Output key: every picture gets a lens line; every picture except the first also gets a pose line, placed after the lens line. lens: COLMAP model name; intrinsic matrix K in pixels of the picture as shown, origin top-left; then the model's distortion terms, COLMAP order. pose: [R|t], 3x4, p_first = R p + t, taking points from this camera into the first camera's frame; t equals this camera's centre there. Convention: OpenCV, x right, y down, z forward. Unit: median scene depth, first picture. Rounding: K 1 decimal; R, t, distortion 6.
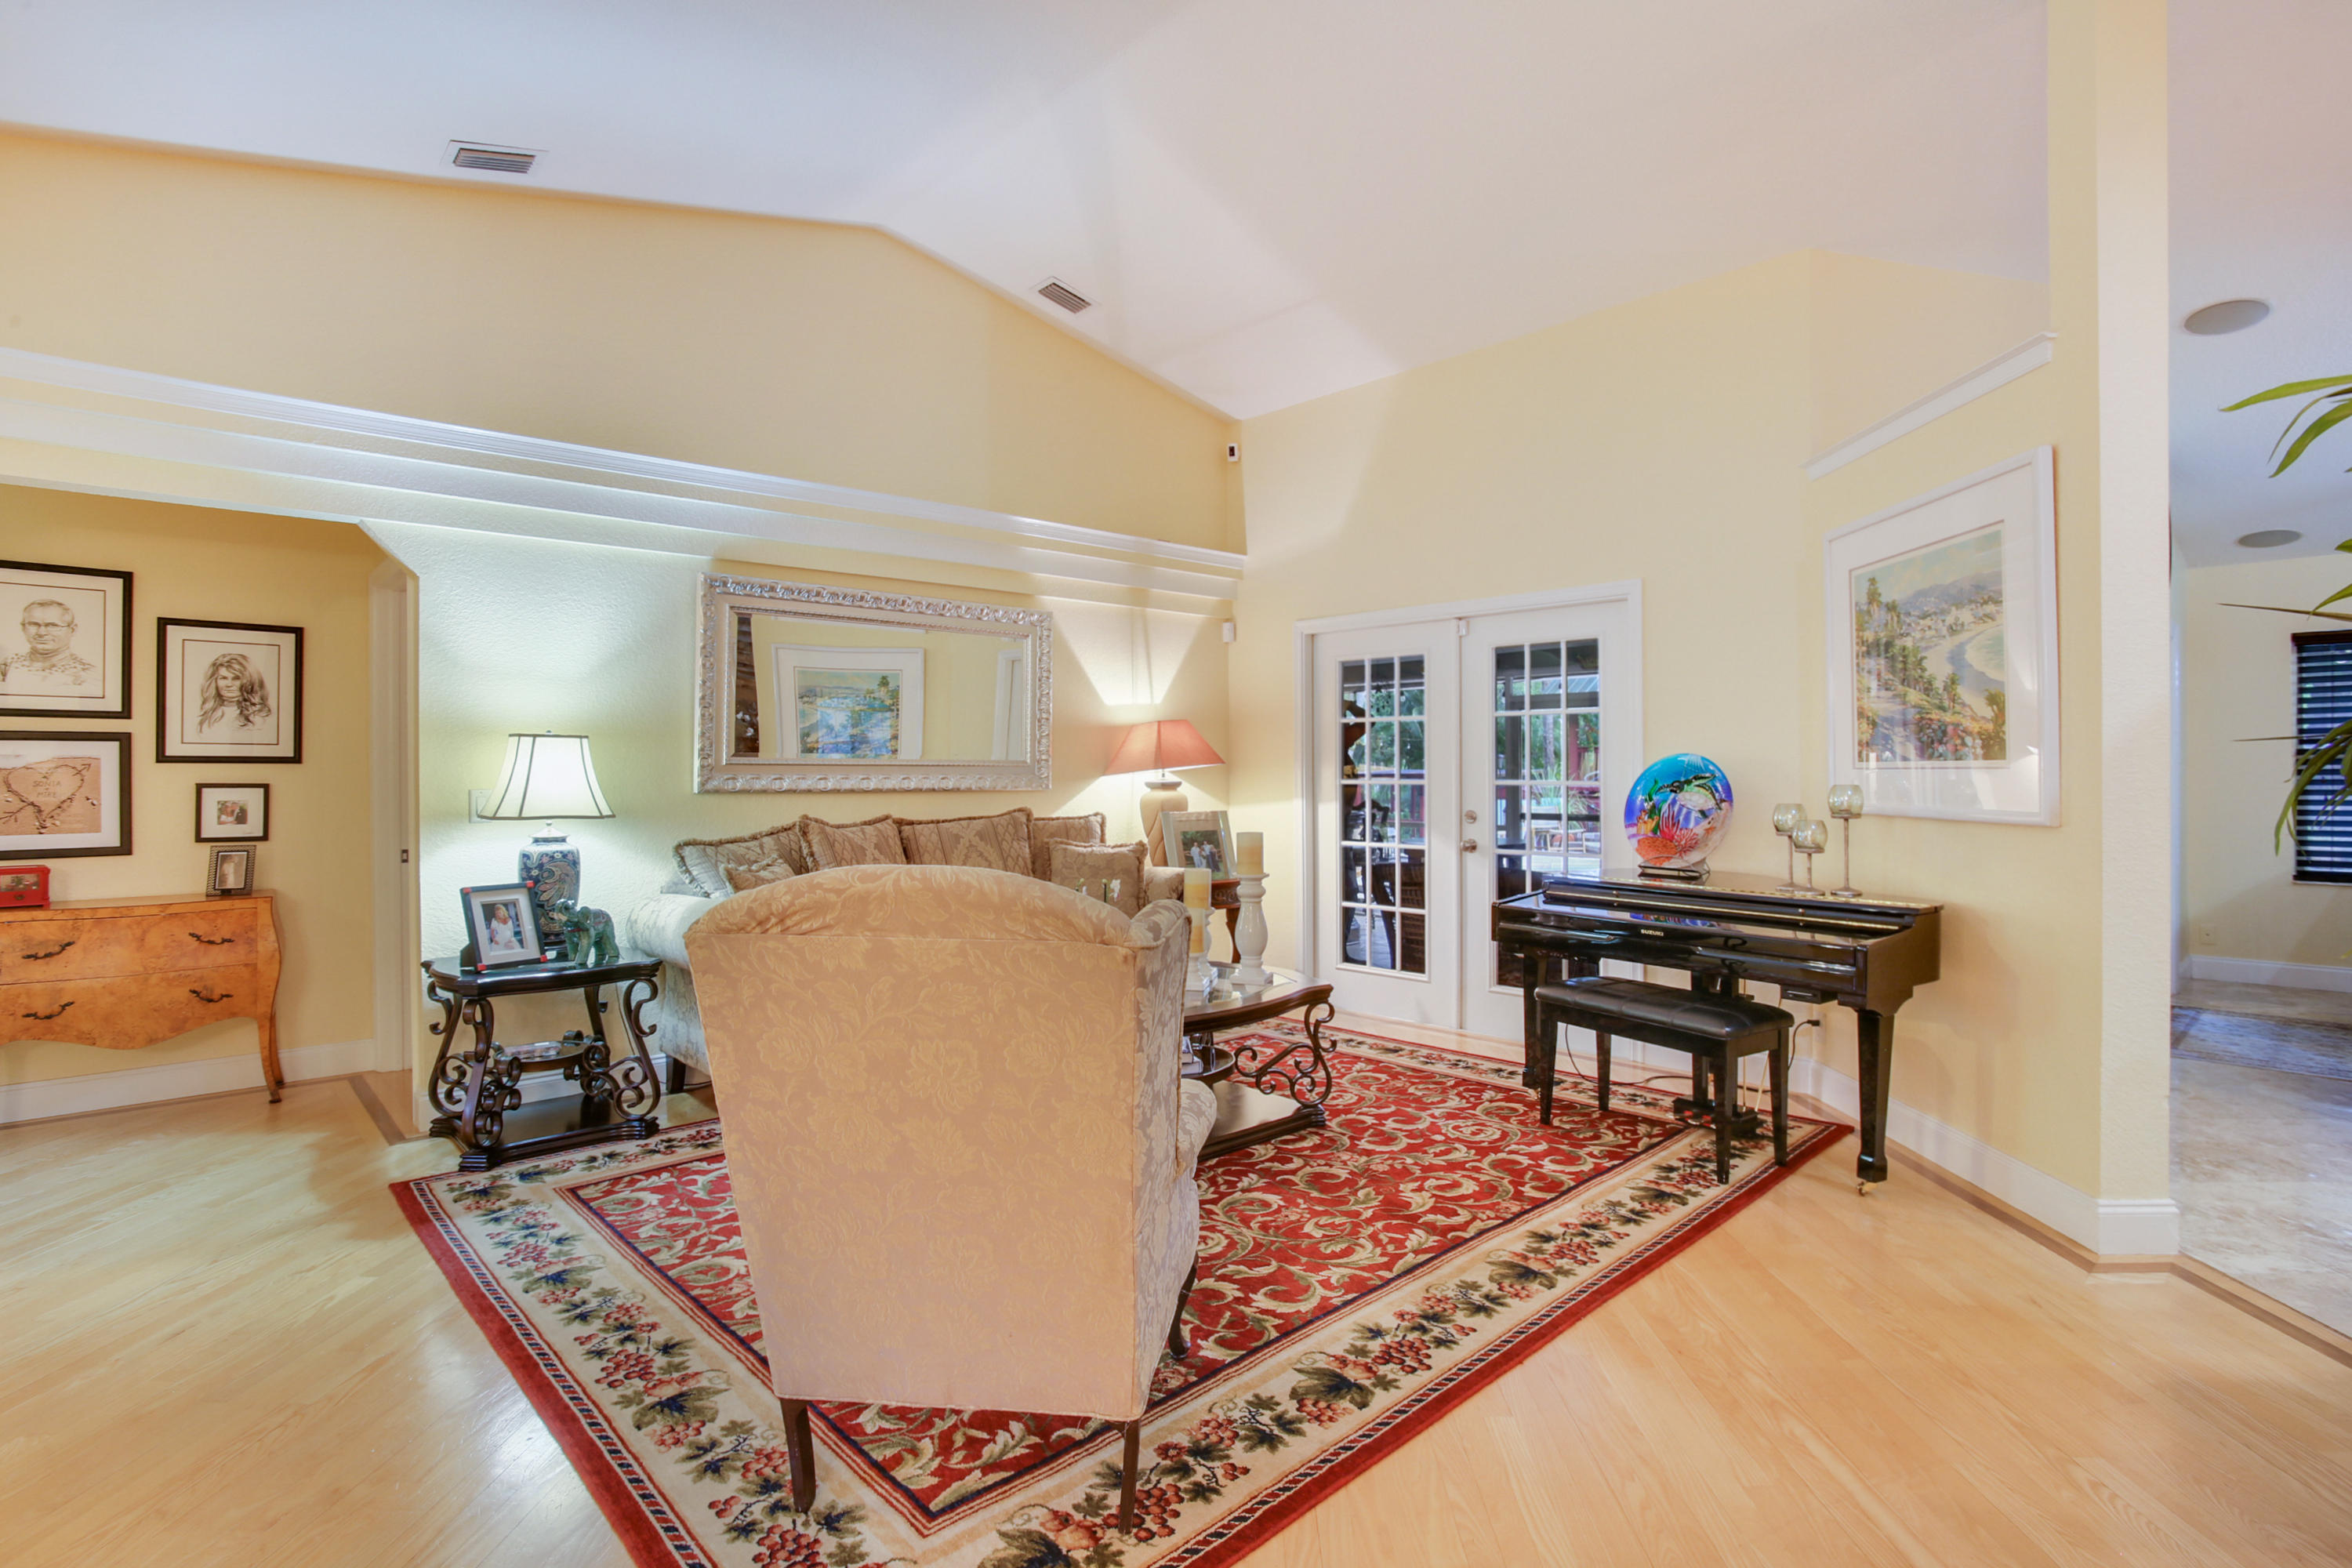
lens RADIAL K [[1139.8, 0, 1176.0], [0, 1139.8, 784.0], [0, 0, 1]] dist [-0.061743, 0.001000]
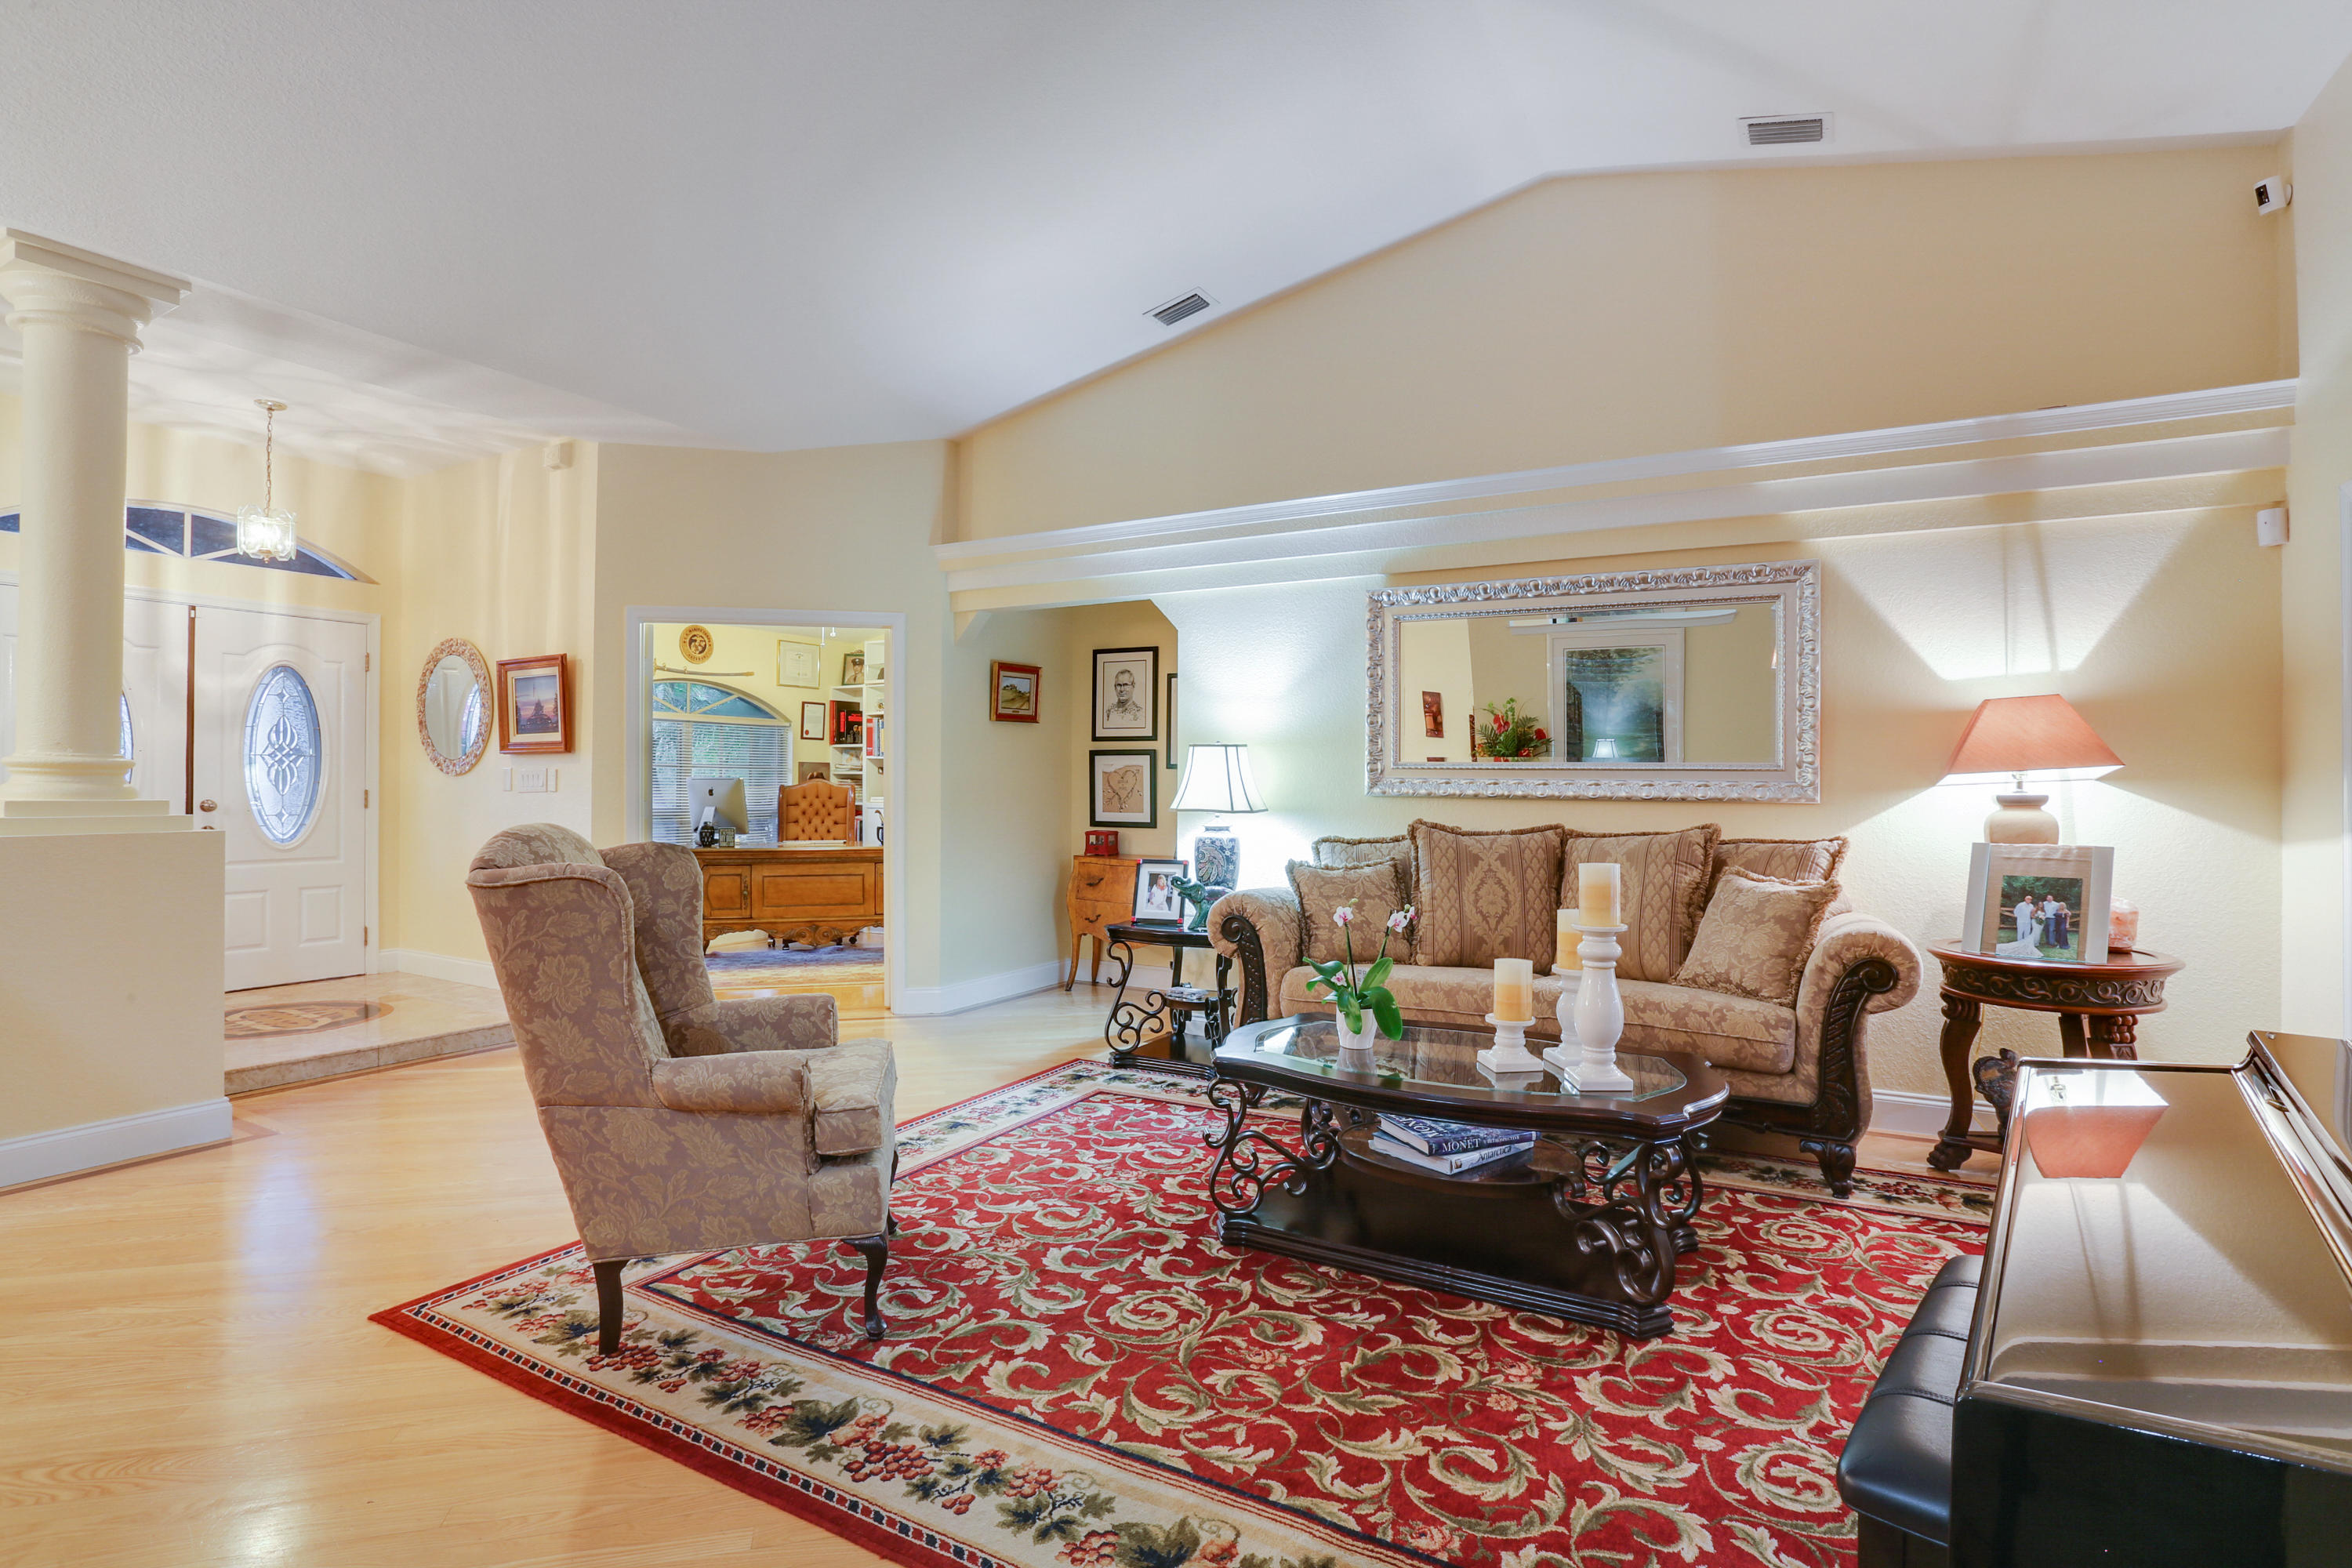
lens RADIAL K [[1138.5, 0, 1189.2], [0, 1138.5, 782.9], [0, 0, 1]] dist [-0.070861, 0.027428]
pose [[0.303615, 0.005244, -0.952780, 0.793814], [-0.014568, 0.999894, 0.000862, -0.005091], [0.952683, 0.013618, 0.303659, 0.709315]]
